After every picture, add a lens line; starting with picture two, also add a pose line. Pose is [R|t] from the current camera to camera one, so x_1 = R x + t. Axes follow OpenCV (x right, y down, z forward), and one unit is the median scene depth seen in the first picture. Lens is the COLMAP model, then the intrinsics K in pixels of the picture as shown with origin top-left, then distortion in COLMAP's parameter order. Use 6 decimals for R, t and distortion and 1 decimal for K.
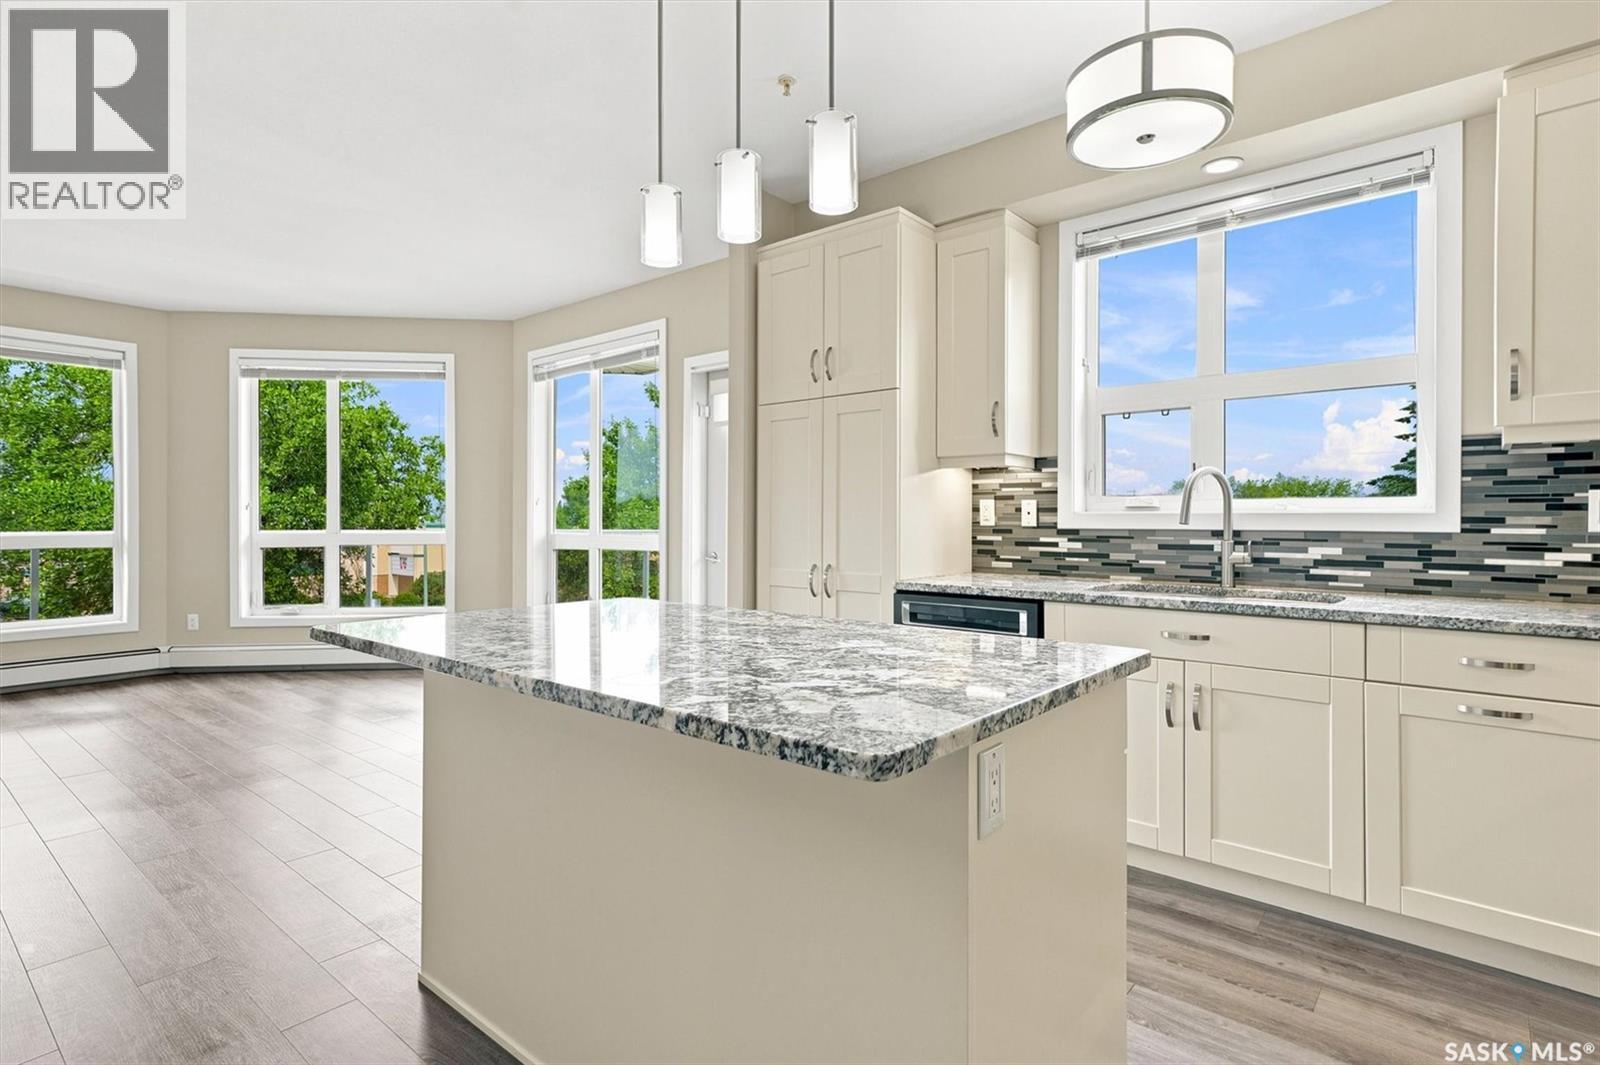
lens RADIAL K [[800.7, 0, 806.0], [0, 800.7, 517.6], [0, 0, 1]] dist [0.012788, 0.000163]
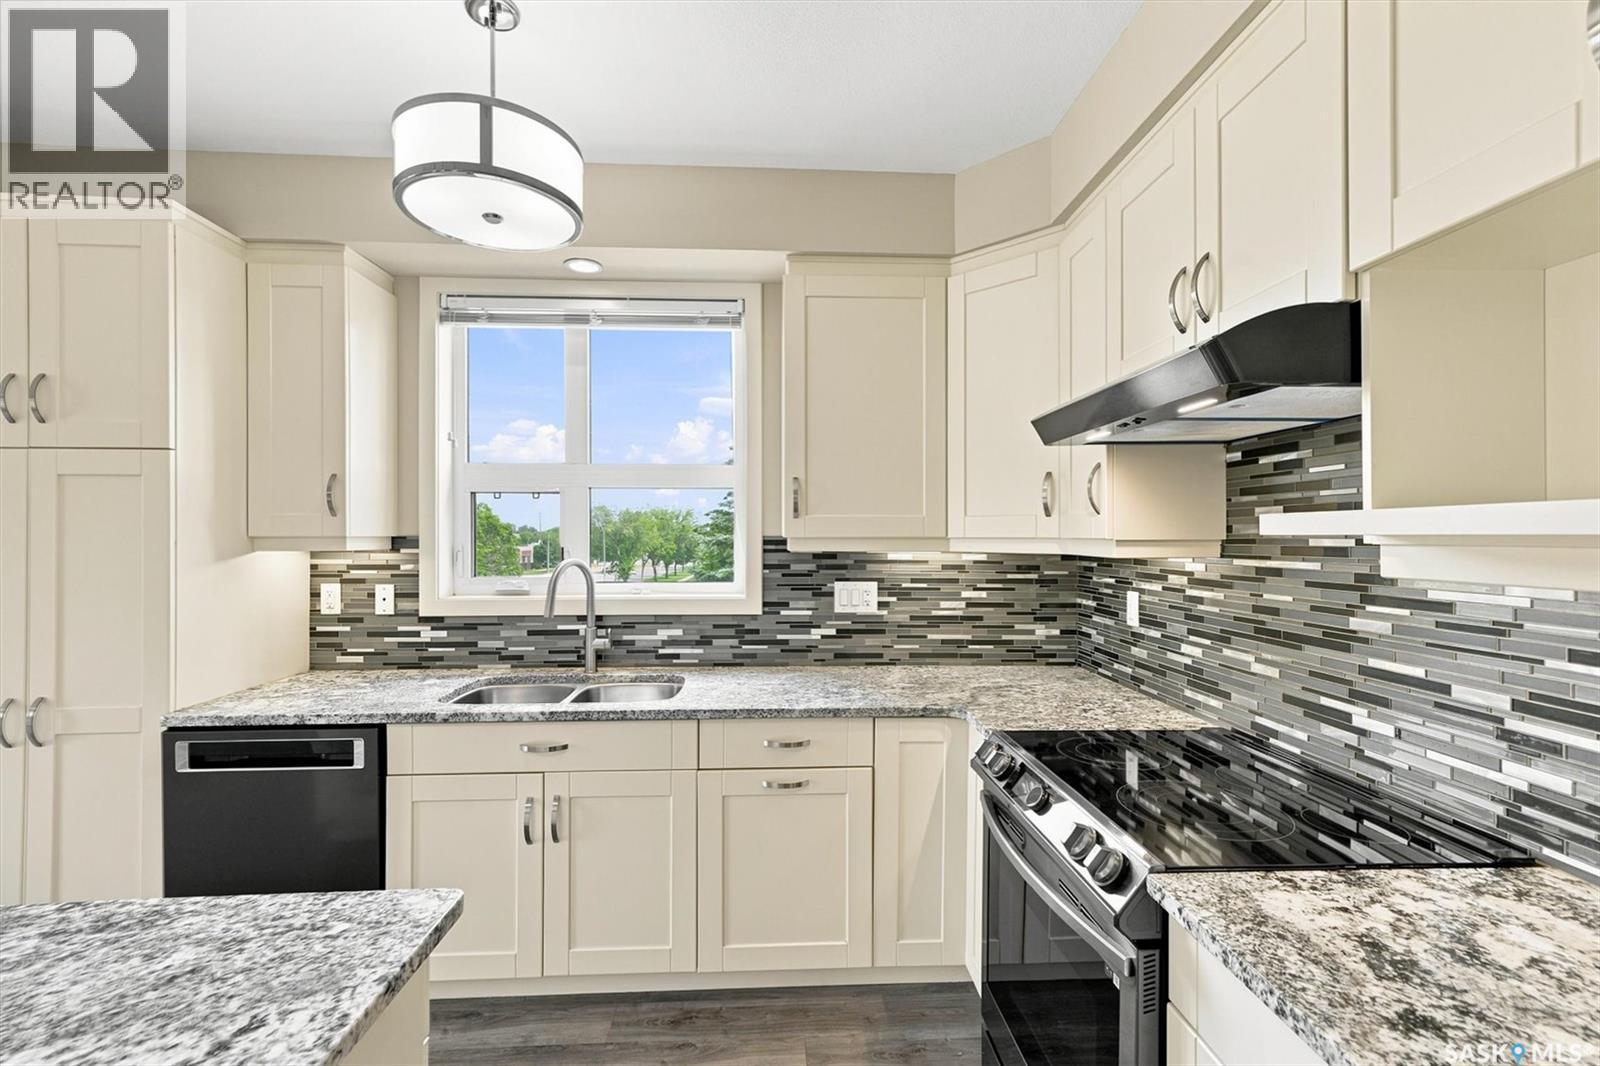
lens RADIAL K [[696.8, 0, 804.1], [0, 696.8, 538.7], [0, 0, 1]] dist [0.003699, 0.004006]
pose [[0.731451, -0.002938, 0.681888, 0.107922], [-0.000113, 0.999990, 0.004429, -0.087852], [-0.681894, -0.003316, 0.731443, 0.146283]]
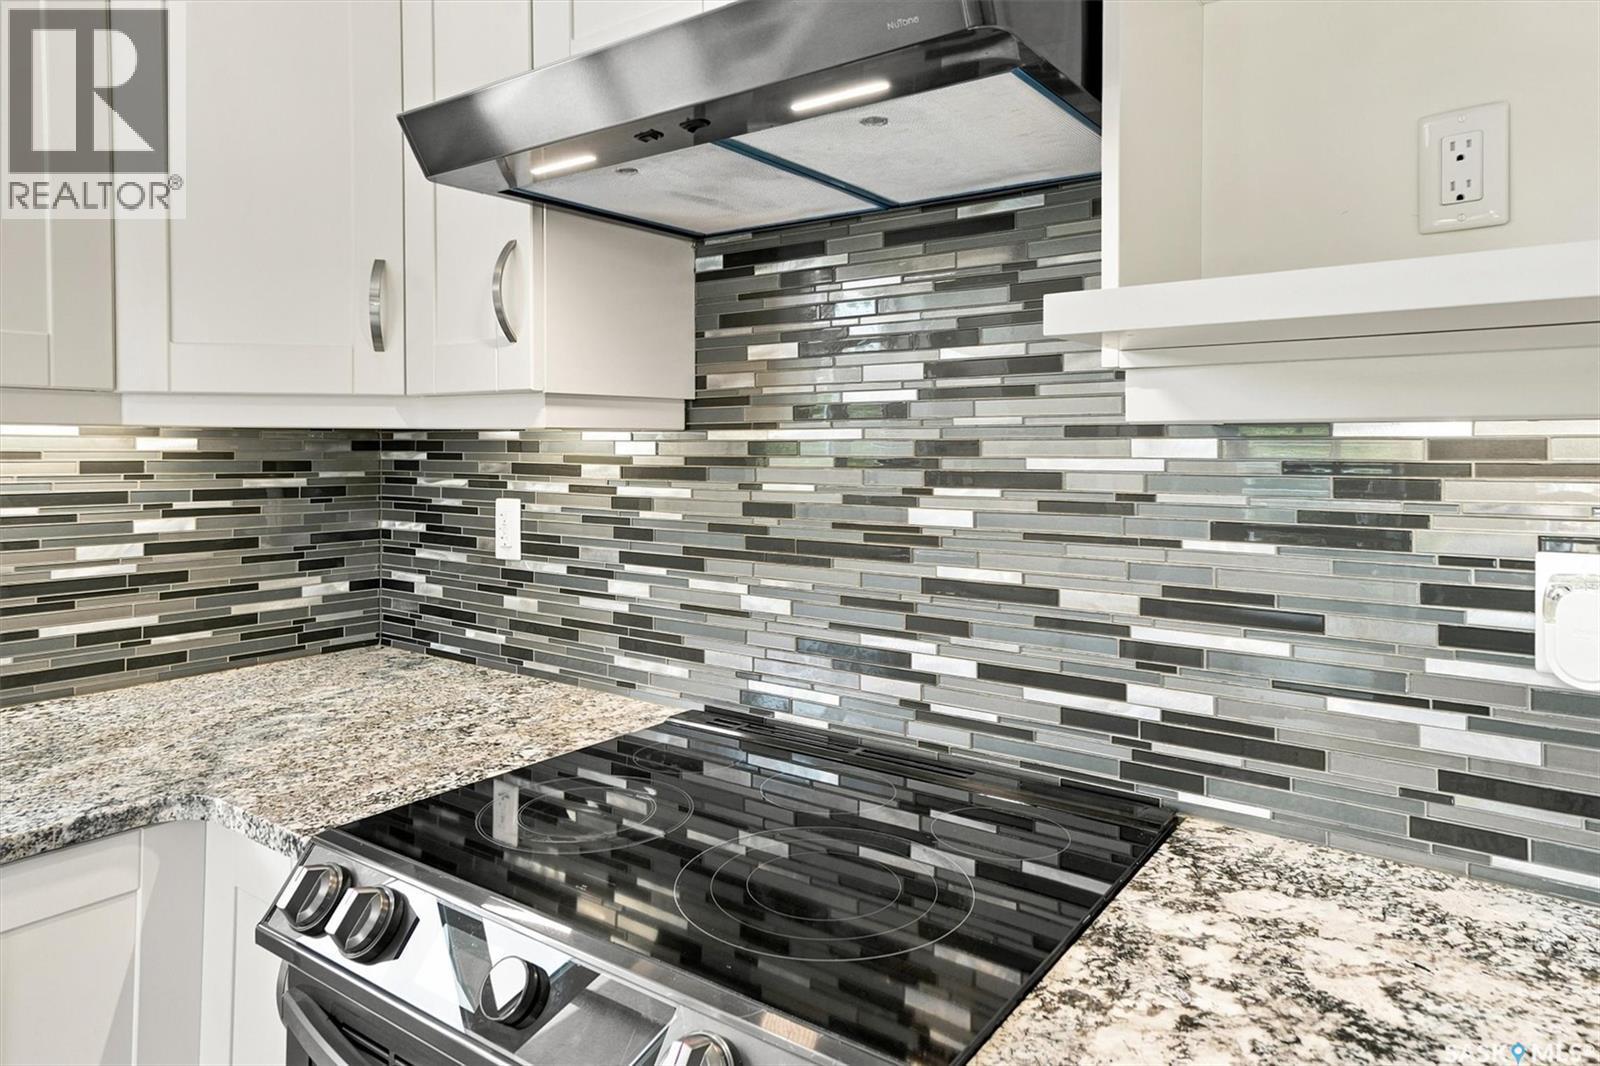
lens RADIAL K [[983.7, 0, 801.9], [0, 983.7, 446.6], [0, 0, 1]] dist [0.023827, -0.001895]
pose [[-0.076718, -0.001696, 0.997051, 0.270482], [-0.002218, 0.999996, 0.001530, -0.059485], [-0.997050, -0.002094, -0.076722, 0.329388]]
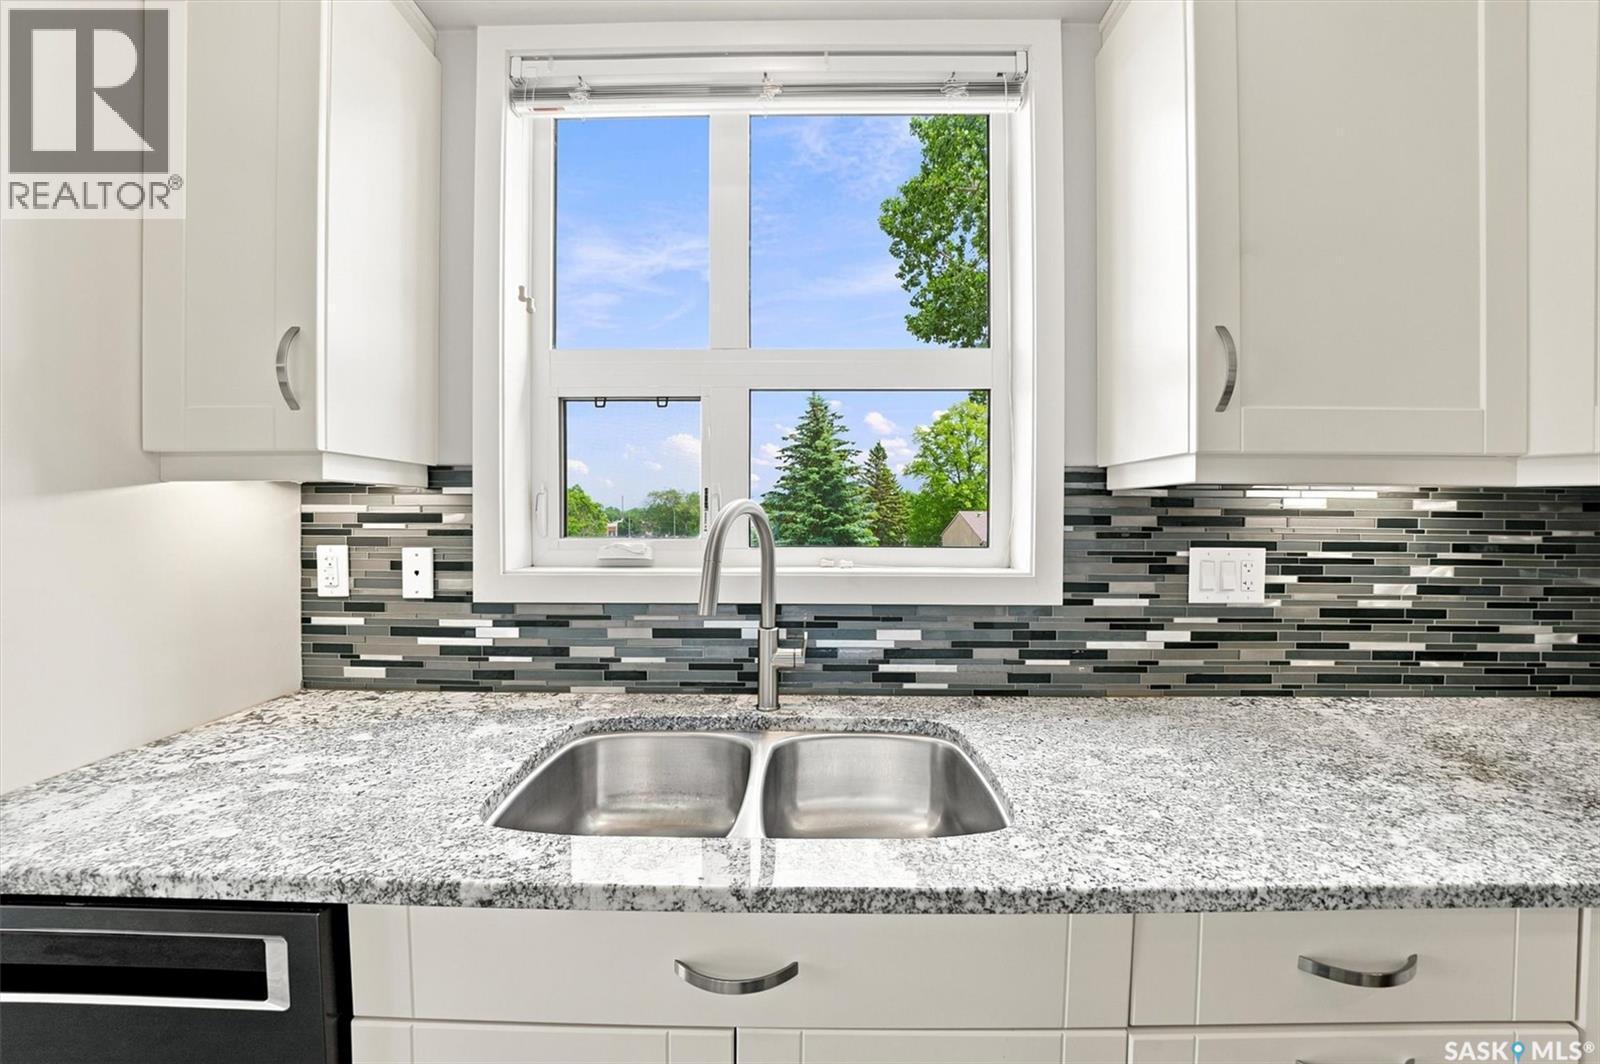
lens RADIAL K [[575.8, 0, 801.3], [0, 575.8, 526.1], [0, 0, 1]] dist [-0.023095, 0.000776]
pose [[0.771384, -0.010160, 0.636289, 0.274085], [-0.002602, 0.999814, 0.019119, -0.050282], [-0.636365, -0.016404, 0.771214, 0.649562]]
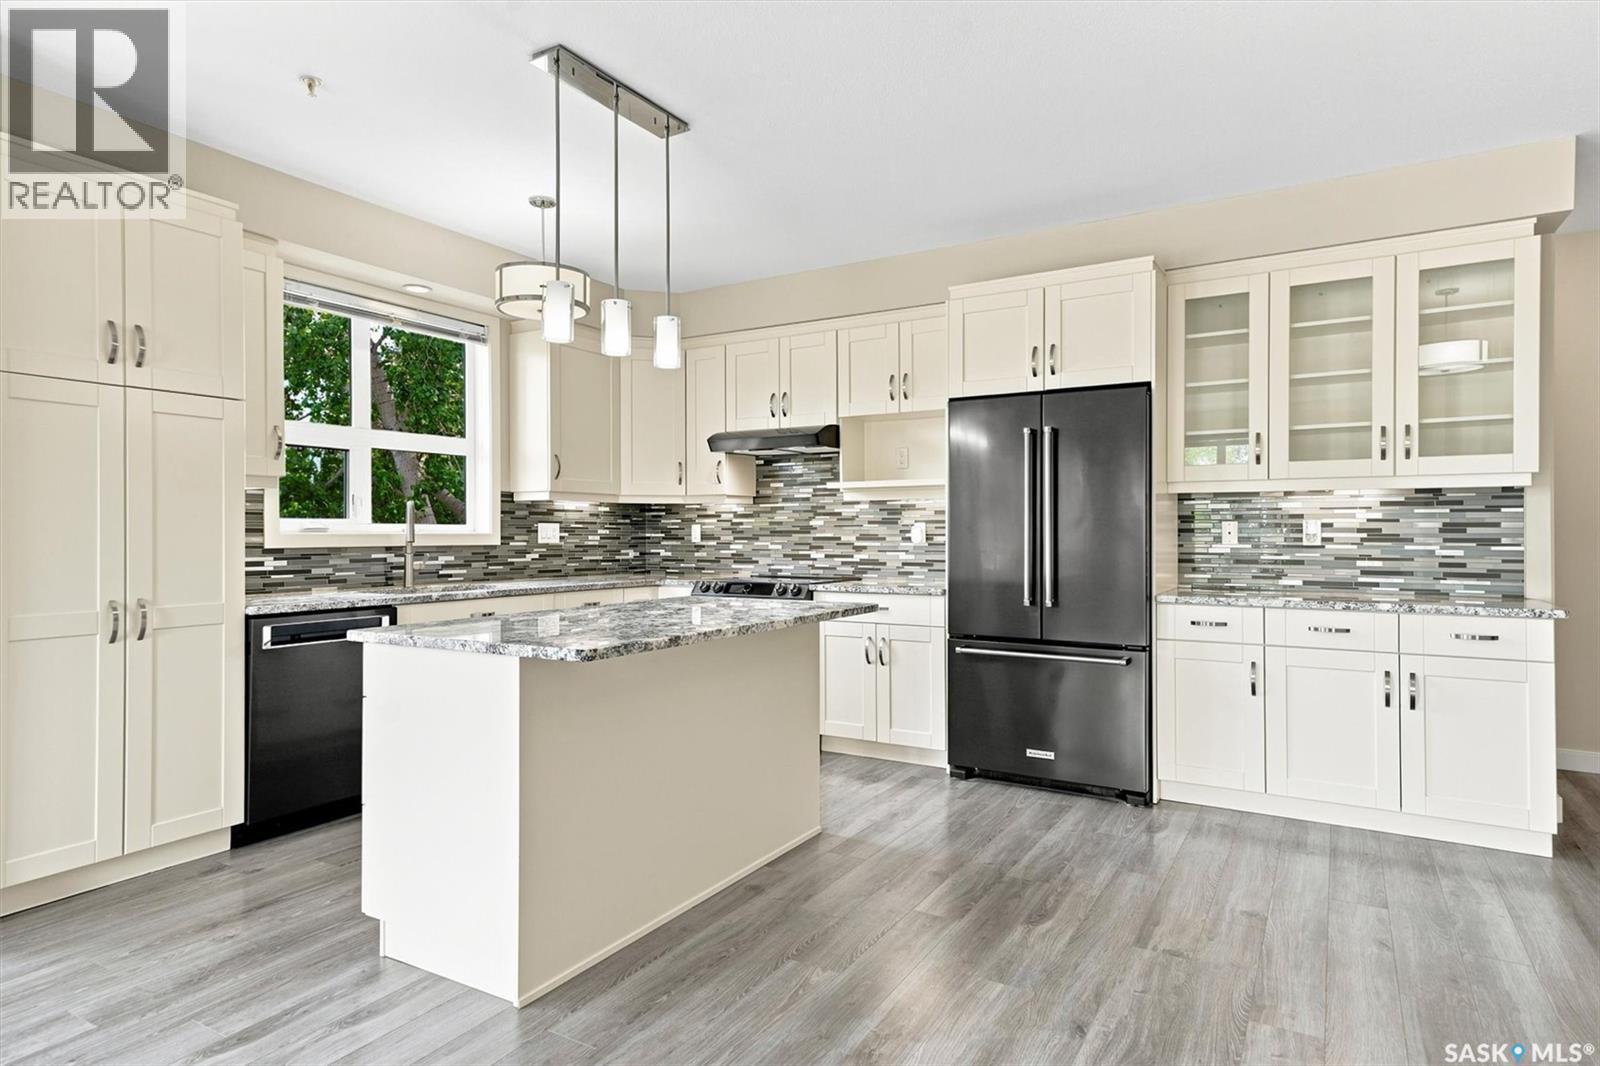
lens RADIAL K [[881.0, 0, 796.3], [0, 881.0, 530.7], [0, 0, 1]] dist [-0.001786, -0.000108]
pose [[-0.158014, 0.001271, 0.987436, -1.064793], [0.000846, 0.999999, -0.001152, -0.008895], [-0.987437, 0.000653, -0.158015, 0.559006]]
